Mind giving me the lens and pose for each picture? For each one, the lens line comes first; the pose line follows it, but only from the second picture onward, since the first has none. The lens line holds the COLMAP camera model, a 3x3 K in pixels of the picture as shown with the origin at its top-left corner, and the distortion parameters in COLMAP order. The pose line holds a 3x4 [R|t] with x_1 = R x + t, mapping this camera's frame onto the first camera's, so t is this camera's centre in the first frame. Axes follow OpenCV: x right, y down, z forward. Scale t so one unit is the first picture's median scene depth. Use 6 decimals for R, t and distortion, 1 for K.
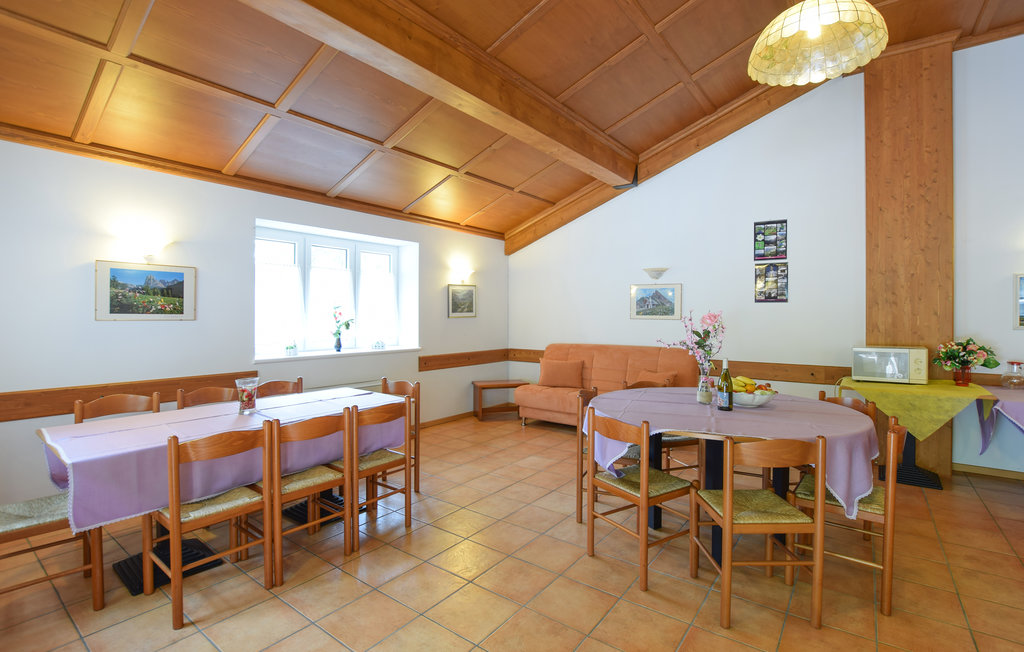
lens RADIAL K [[475.5, 0, 522.3], [0, 475.5, 315.9], [0, 0, 1]] dist [-0.026257, 0.002303]
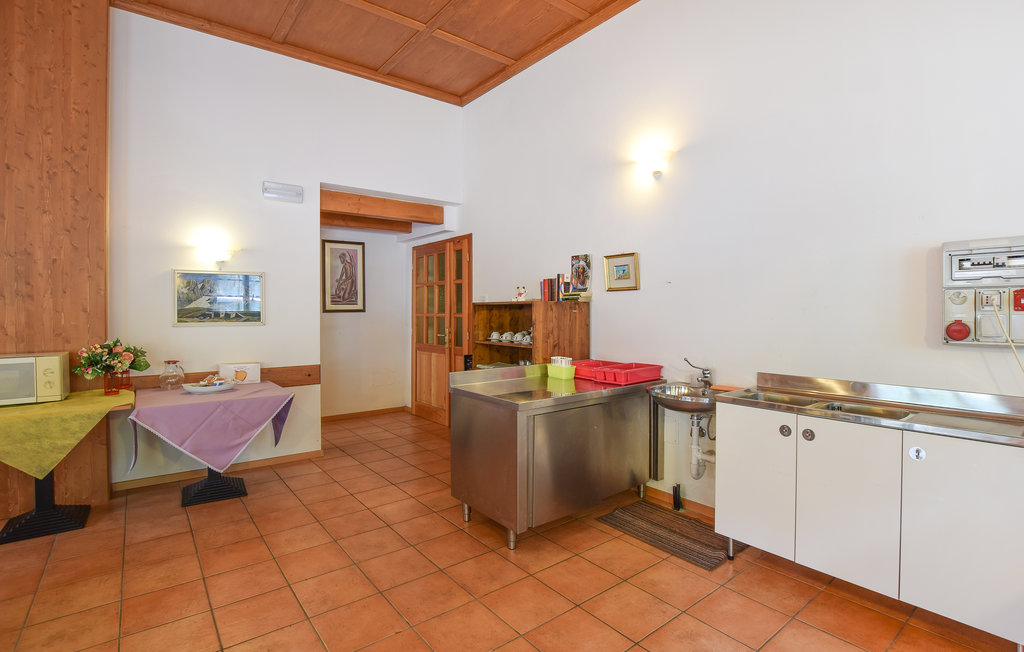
lens RADIAL K [[475.5, 0, 504.5], [0, 475.5, 313.9], [0, 0, 1]] dist [-0.026257, 0.002303]
pose [[0.280295, -0.007735, 0.959883, 0.297585], [0.007006, 0.999957, 0.006012, 0.001760], [-0.959888, 0.005040, 0.280337, 0.059606]]
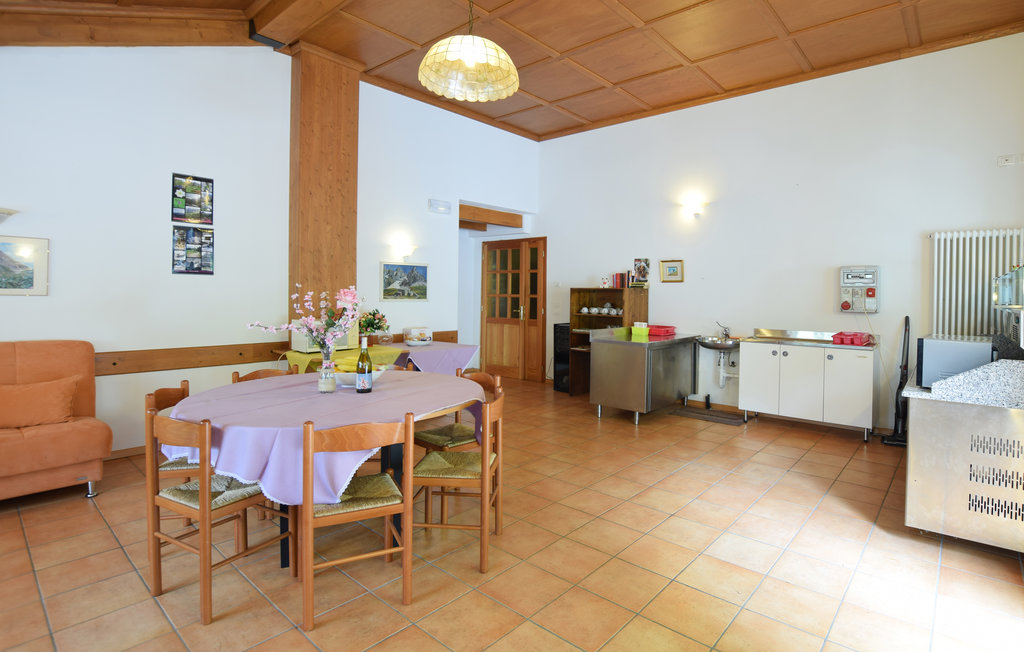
lens RADIAL K [[506.6, 0, 538.8], [0, 506.6, 295.6], [0, 0, 1]] dist [-0.018394, -0.001191]
pose [[0.073258, -0.005442, 0.997298, -0.373864], [-0.006887, 0.999959, 0.005962, -0.000654], [-0.997289, -0.007305, 0.073218, 0.393820]]
